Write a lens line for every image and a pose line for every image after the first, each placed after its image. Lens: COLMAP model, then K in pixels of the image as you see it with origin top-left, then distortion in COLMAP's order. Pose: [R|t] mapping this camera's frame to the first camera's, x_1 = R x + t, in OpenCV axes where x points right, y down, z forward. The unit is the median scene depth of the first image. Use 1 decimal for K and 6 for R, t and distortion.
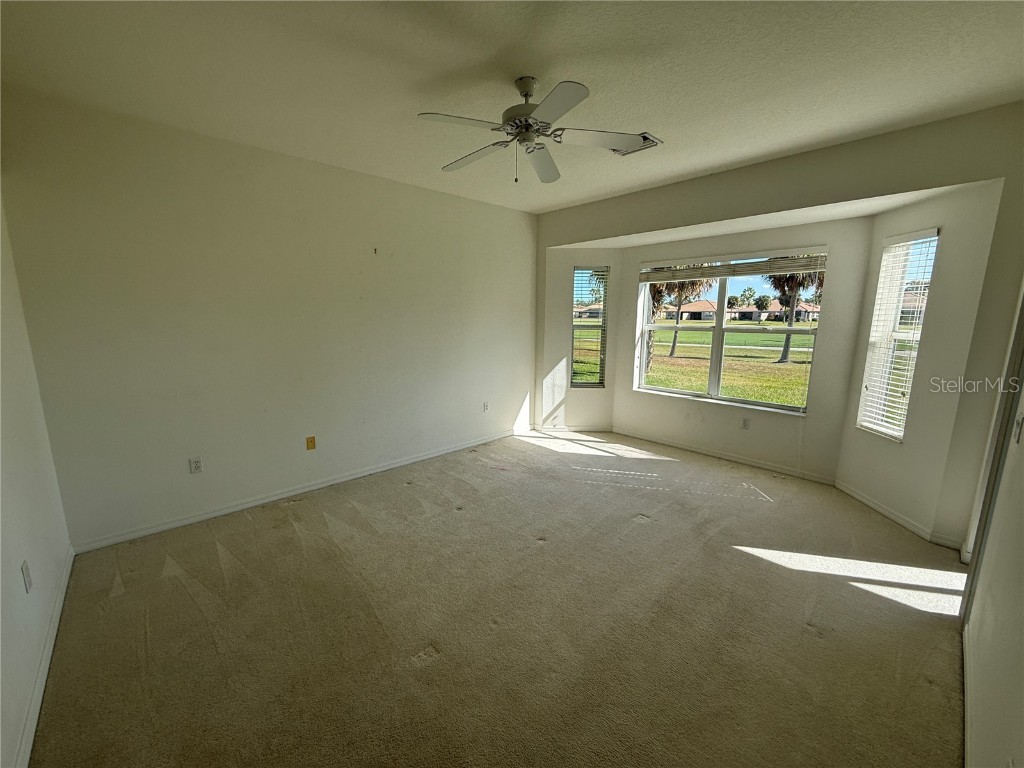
lens RADIAL K [[415.3, 0, 519.0], [0, 415.3, 386.6], [0, 0, 1]] dist [-0.000618, -0.000131]
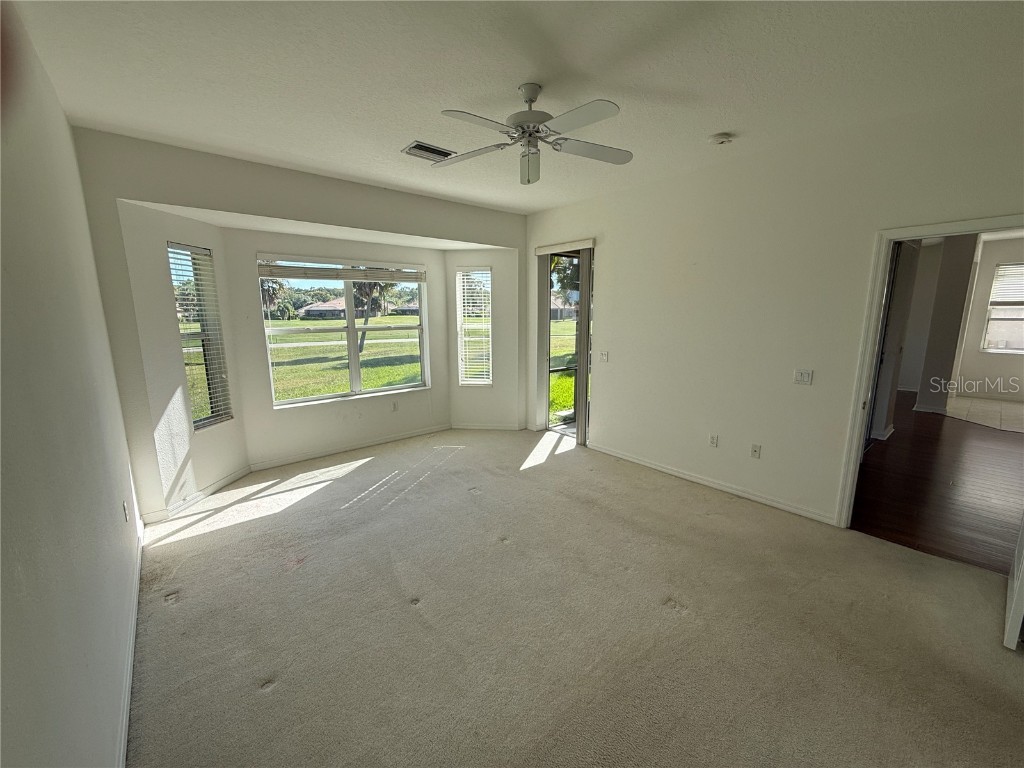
lens RADIAL K [[409.5, 0, 509.7], [0, 409.5, 384.6], [0, 0, 1]] dist [0.000589, -0.000019]
pose [[0.047671, -0.176881, 0.983077, -0.532266], [0.177558, 0.970022, 0.165922, -0.099254], [-0.982955, 0.166644, 0.077649, 0.528254]]
